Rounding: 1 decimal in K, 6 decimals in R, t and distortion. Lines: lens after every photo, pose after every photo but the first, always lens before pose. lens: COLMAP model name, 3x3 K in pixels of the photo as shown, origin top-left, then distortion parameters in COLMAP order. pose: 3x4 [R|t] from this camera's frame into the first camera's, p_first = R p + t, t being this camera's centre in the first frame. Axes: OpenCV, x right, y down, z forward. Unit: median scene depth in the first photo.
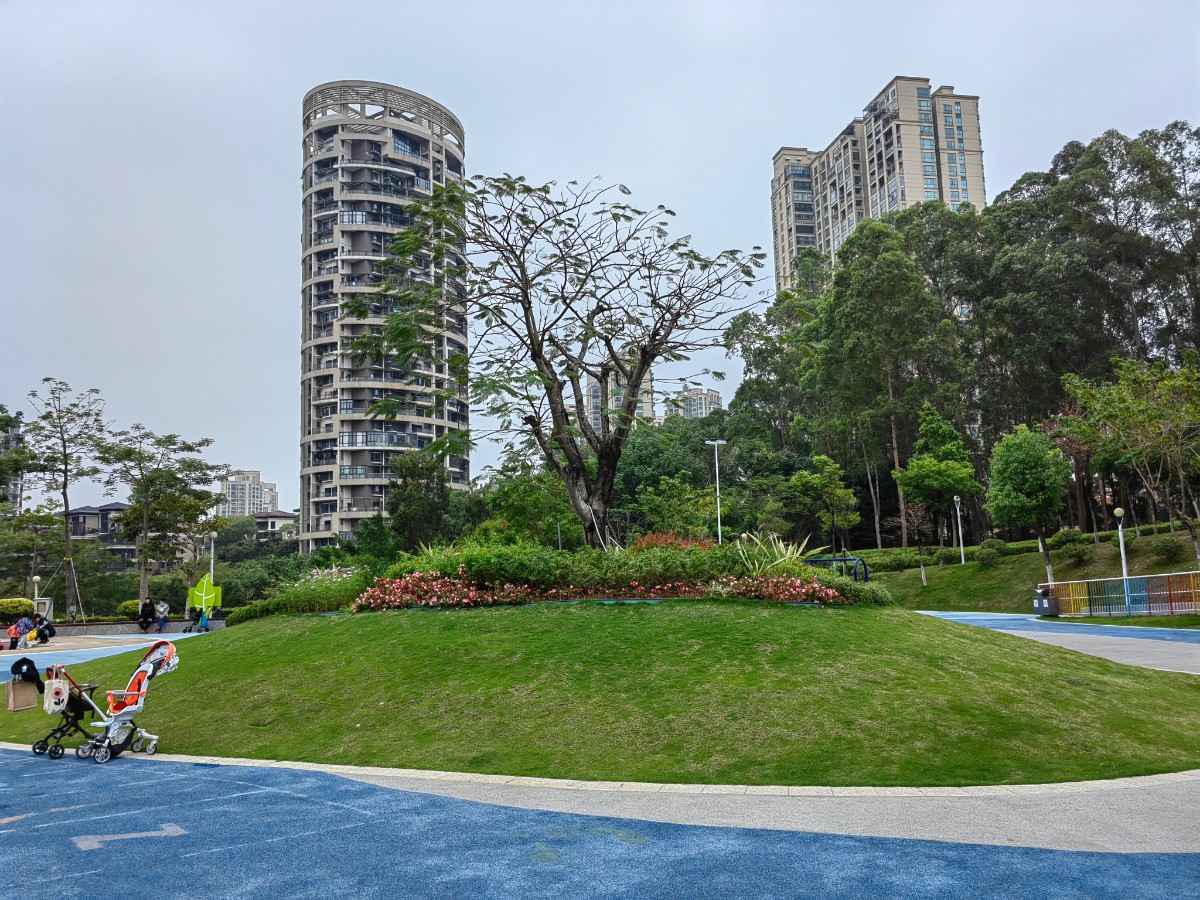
lens RADIAL K [[961.7, 0, 596.3], [0, 961.7, 446.2], [0, 0, 1]] dist [0.060655, -0.082279]
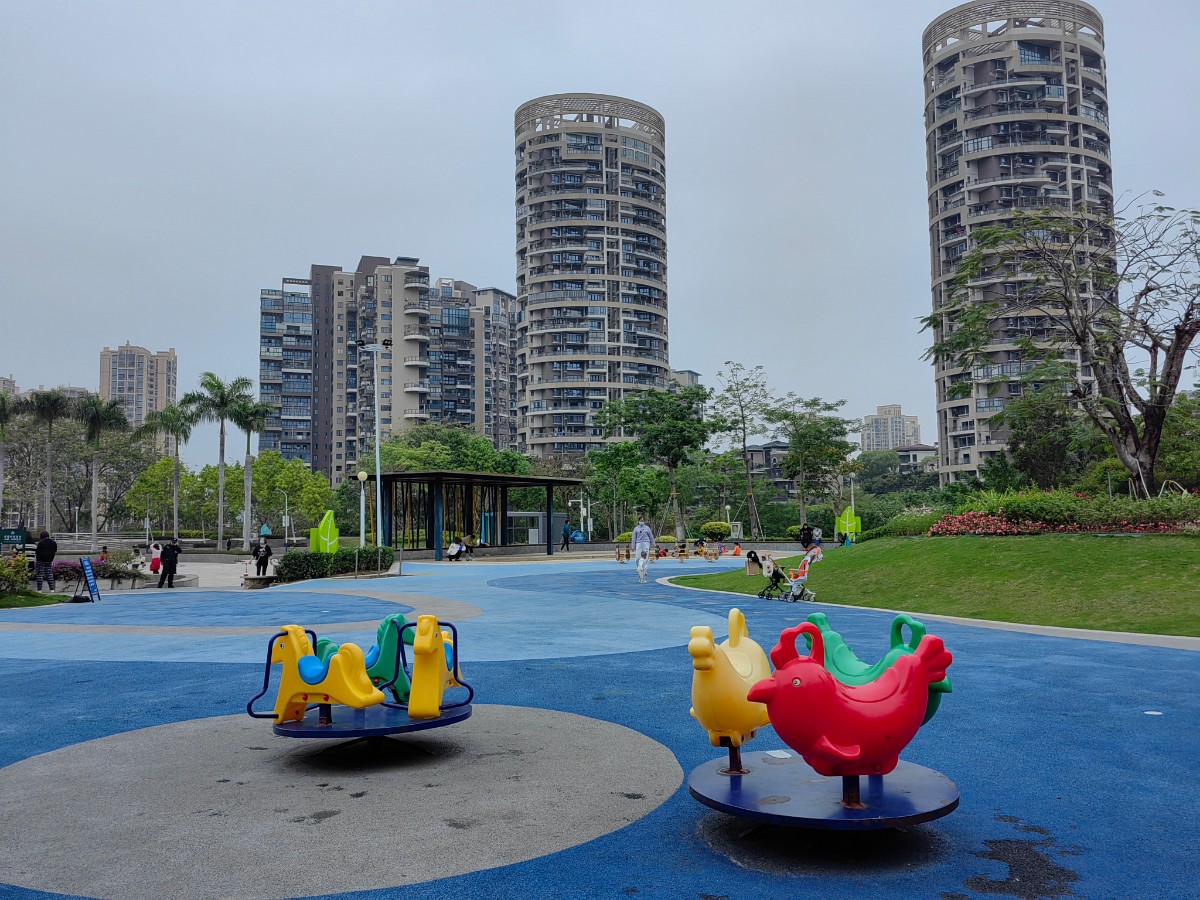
lens RADIAL K [[968.3, 0, 601.1], [0, 968.3, 433.9], [0, 0, 1]] dist [0.068282, -0.098419]
pose [[0.804174, -0.032833, -0.593486, 0.021128], [0.067613, 0.997045, 0.036456, -0.006919], [0.590536, -0.069444, 0.804018, -0.045447]]
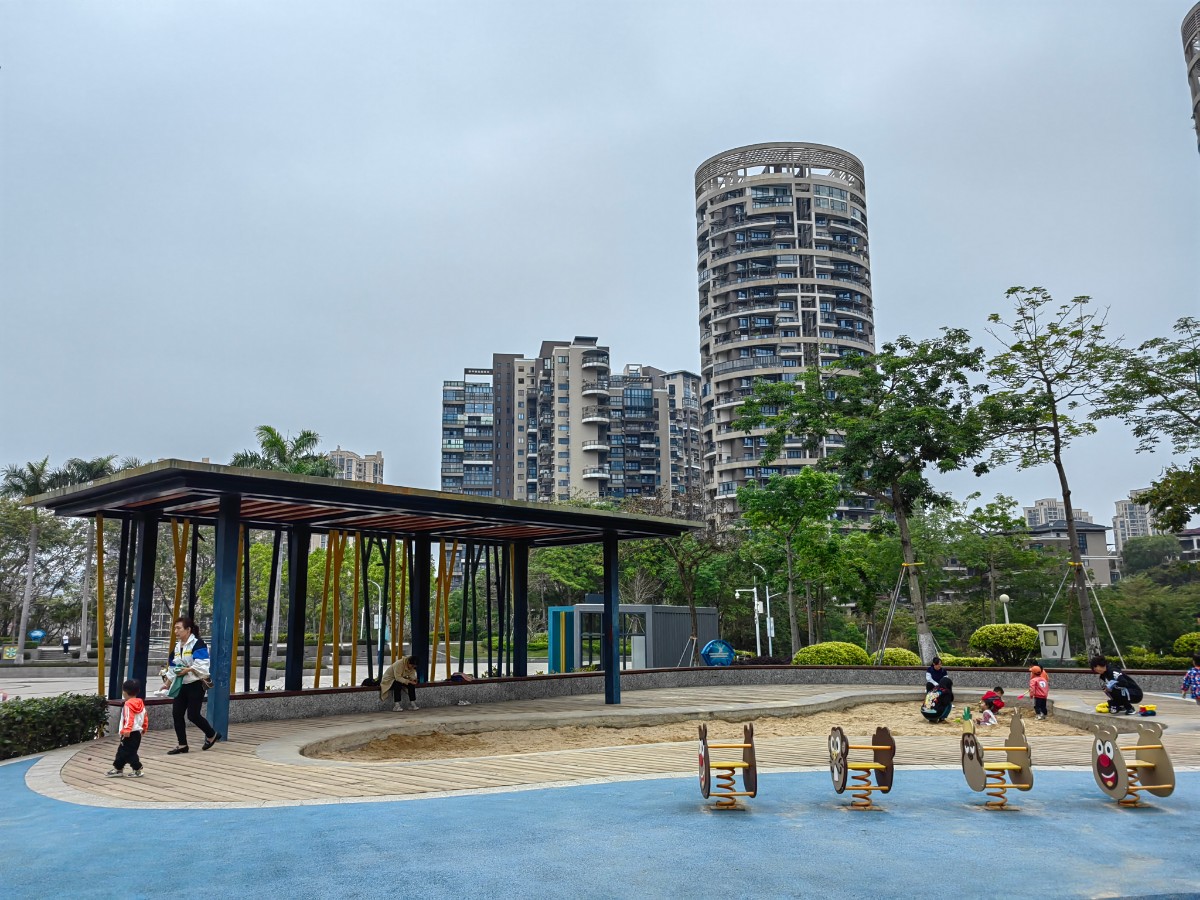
lens RADIAL K [[961.7, 0, 596.3], [0, 961.7, 446.2], [0, 0, 1]] dist [0.060655, -0.082279]
pose [[0.655457, -0.115265, -0.746385, -0.061503], [0.093946, 0.993053, -0.070856, 0.012758], [0.749366, -0.023677, 0.661732, 0.079533]]
